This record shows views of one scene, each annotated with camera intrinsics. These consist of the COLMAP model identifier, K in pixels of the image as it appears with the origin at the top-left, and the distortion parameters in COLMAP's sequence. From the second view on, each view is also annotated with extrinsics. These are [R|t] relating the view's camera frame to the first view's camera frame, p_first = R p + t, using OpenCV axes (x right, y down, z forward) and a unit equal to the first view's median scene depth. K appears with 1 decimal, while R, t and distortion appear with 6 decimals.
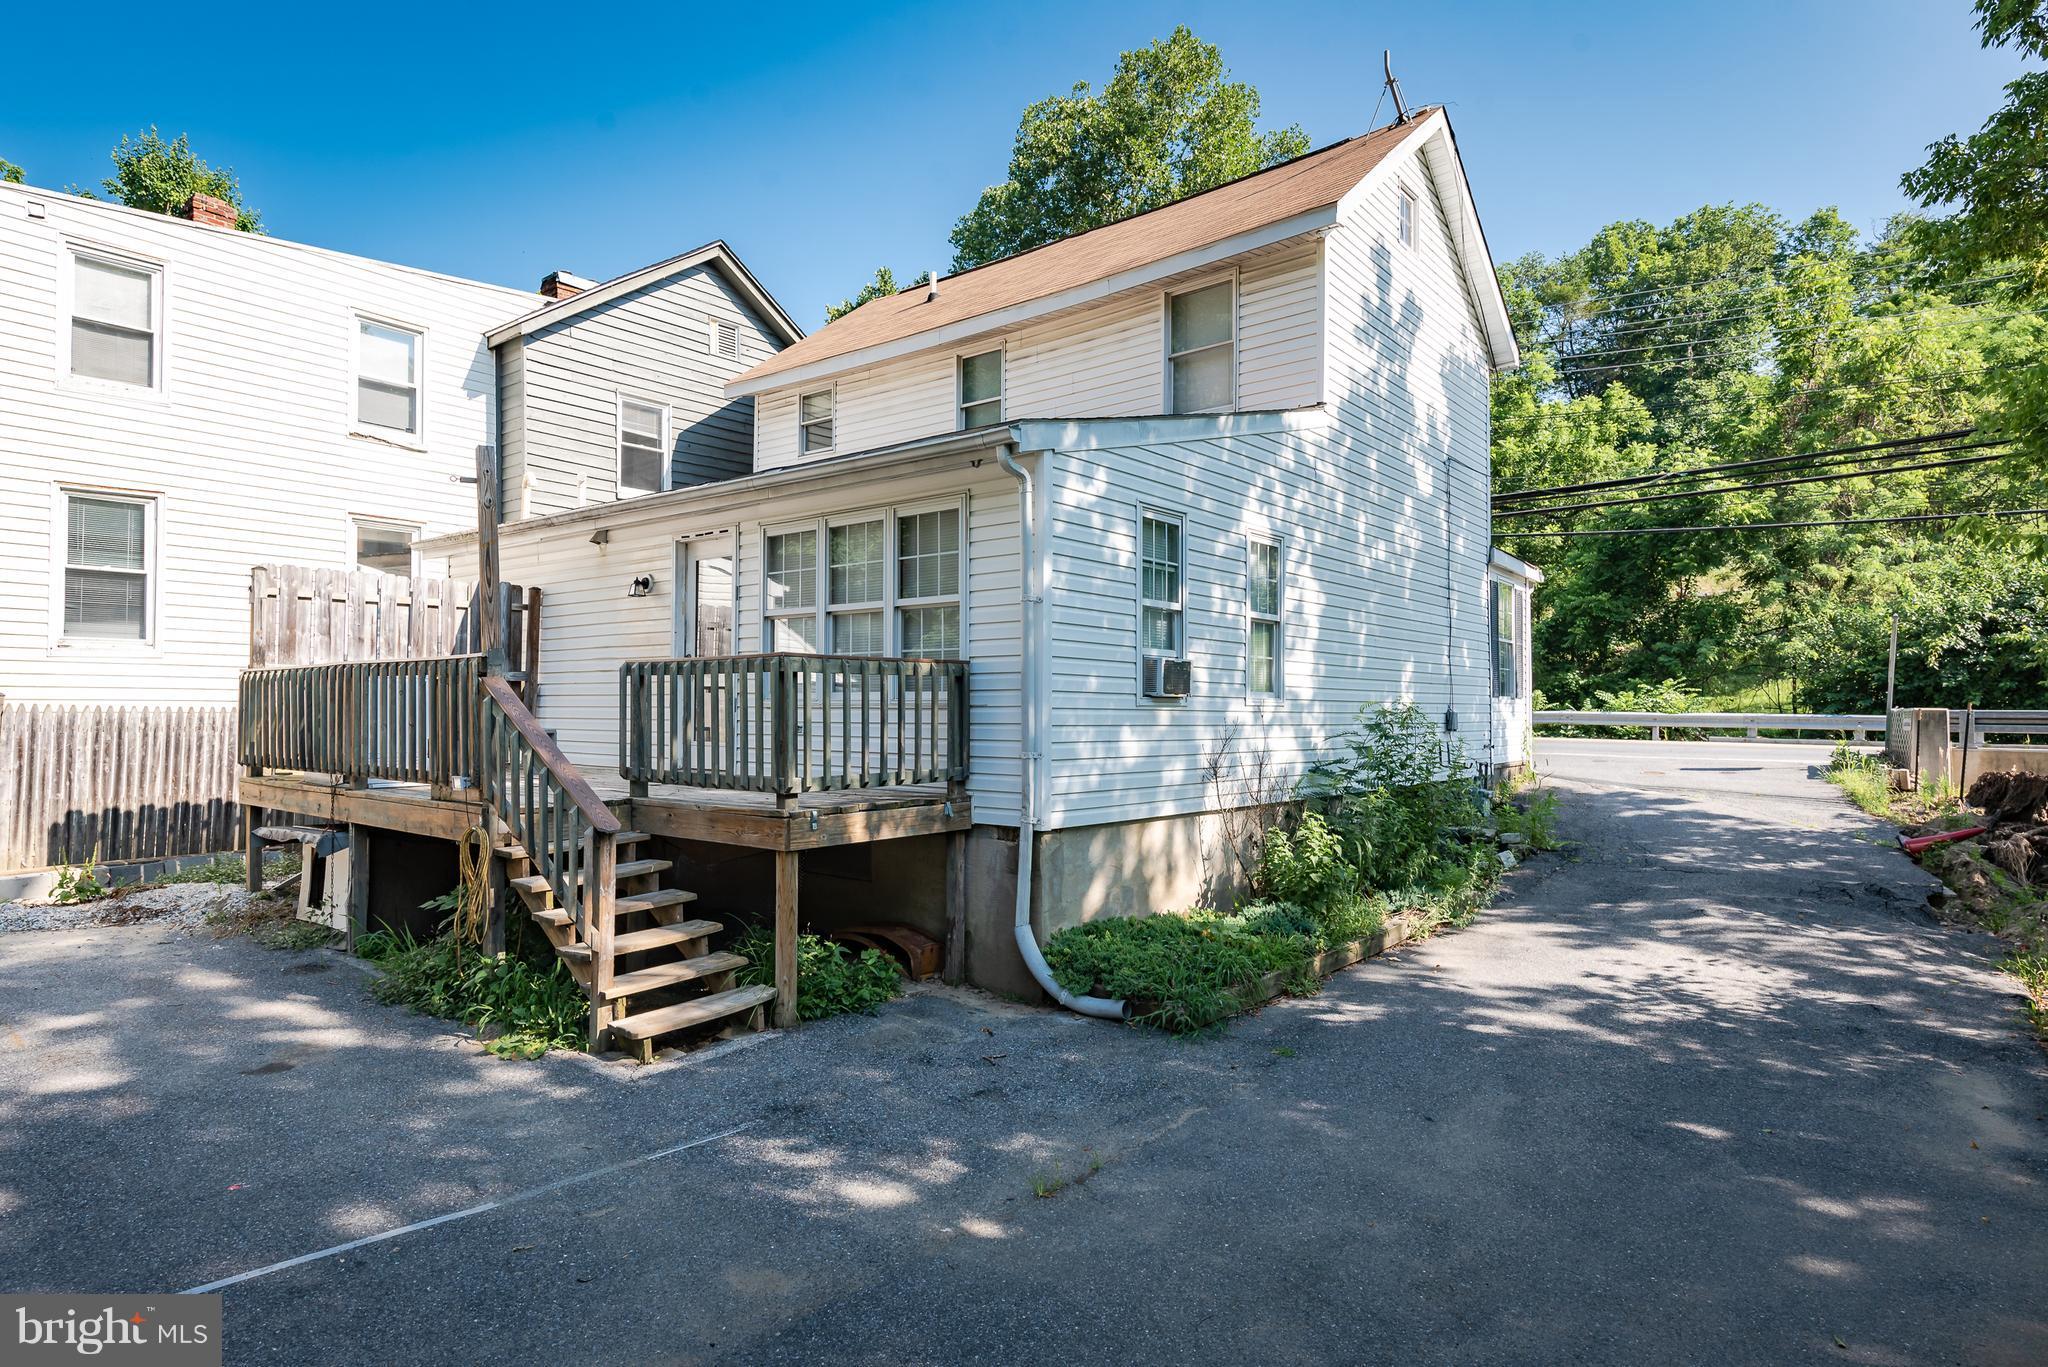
lens RADIAL K [[818.2, 0, 1026.0], [0, 818.2, 692.1], [0, 0, 1]] dist [0.009506, -0.005208]
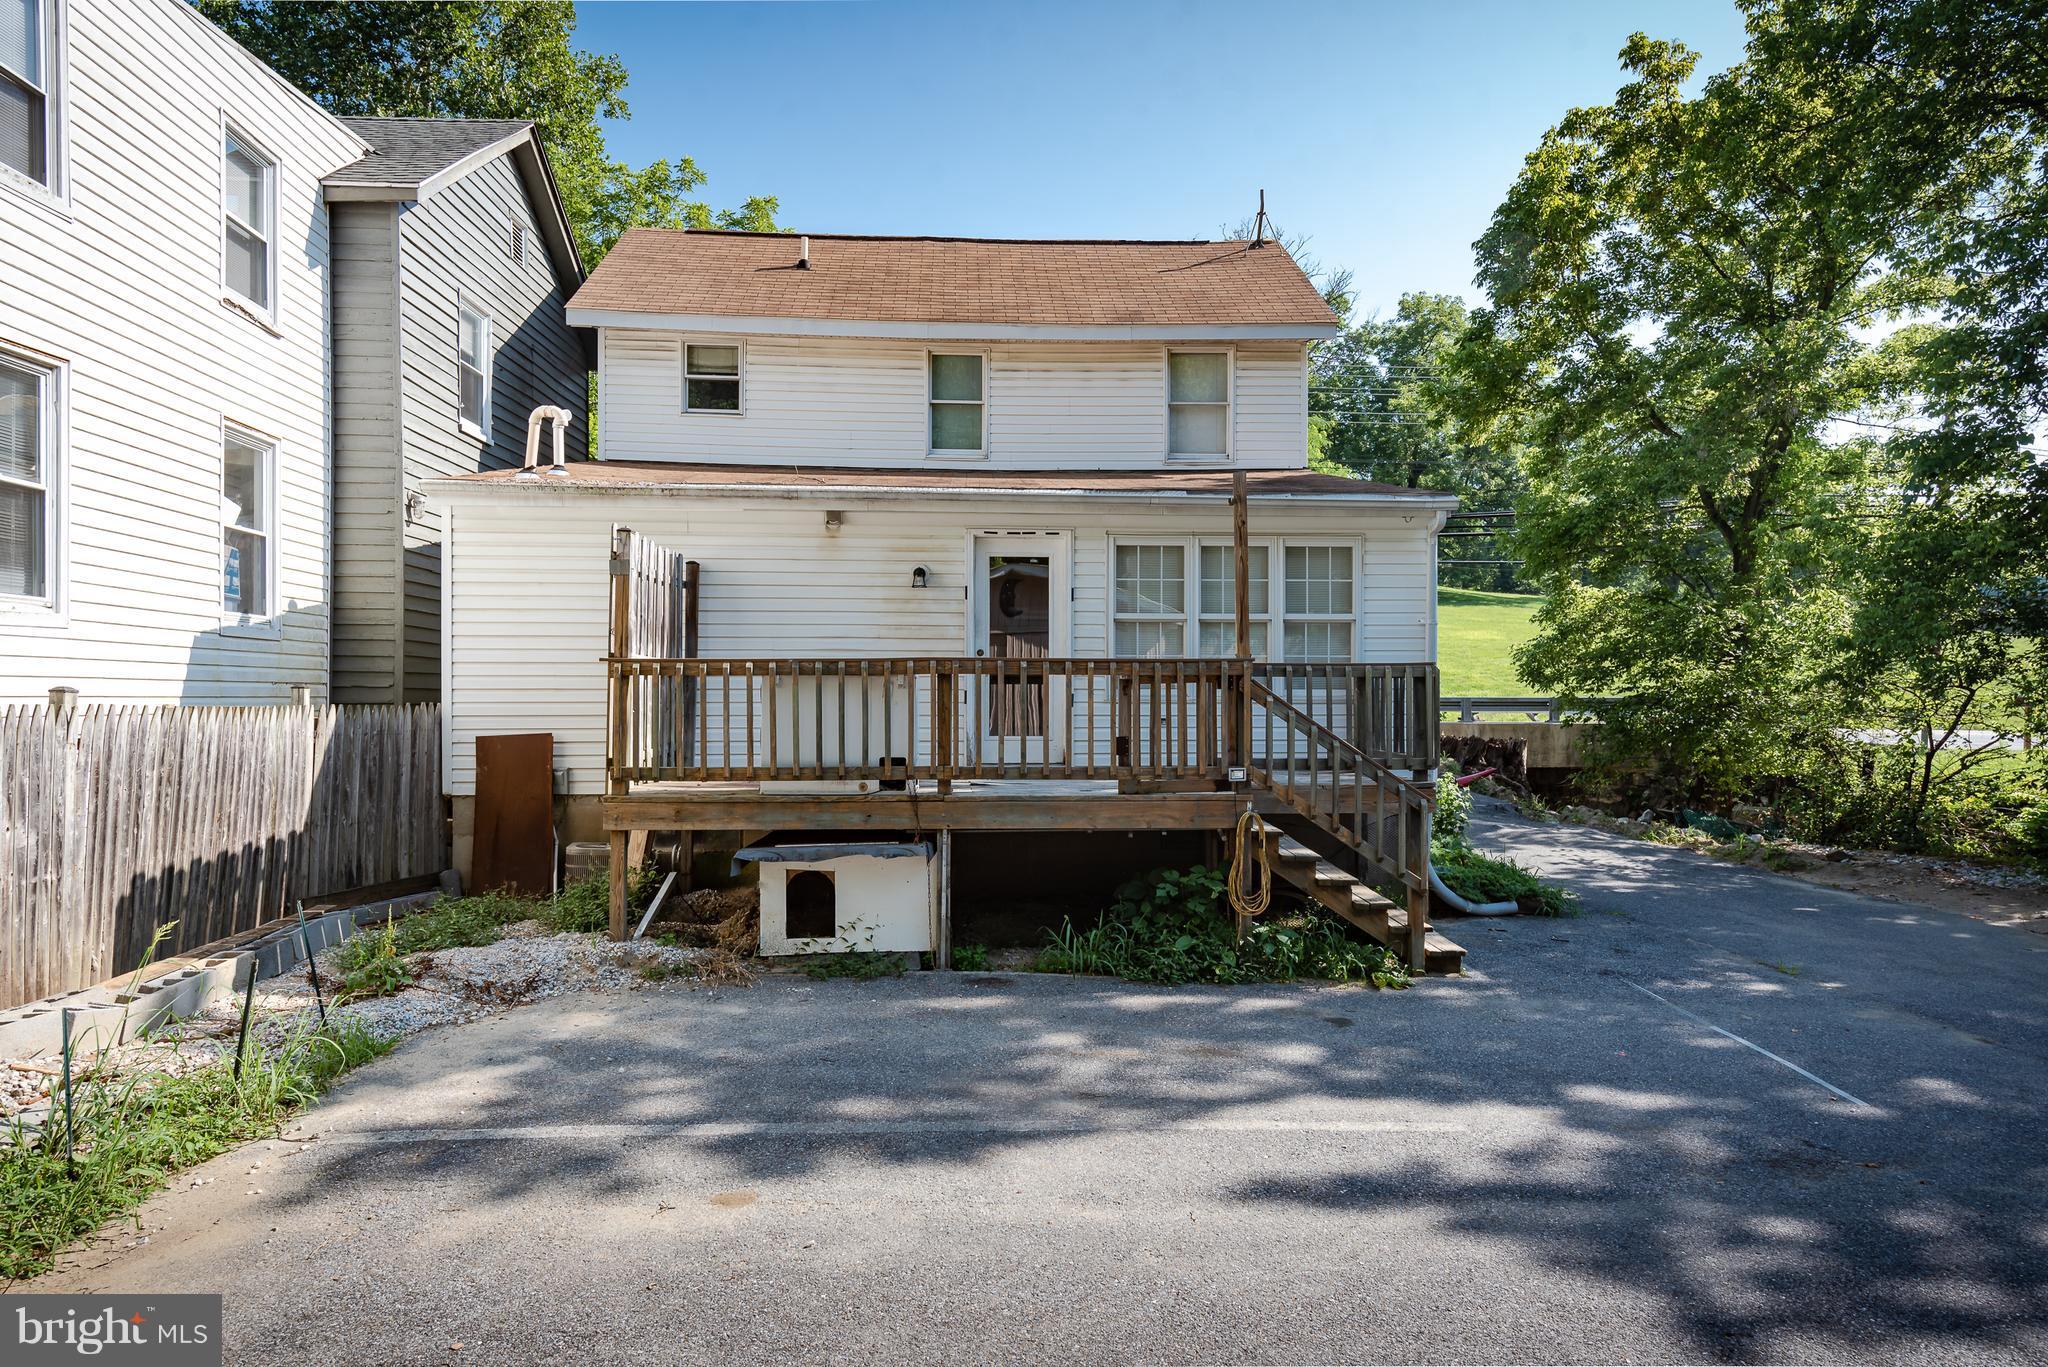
lens RADIAL K [[818.2, 0, 1026.0], [0, 818.2, 692.1], [0, 0, 1]] dist [0.009506, -0.005208]
pose [[0.859829, -0.000859, 0.510581, -0.848720], [-0.007331, 0.999875, 0.014027, -0.008263], [-0.510529, -0.015804, 0.859715, 0.108787]]
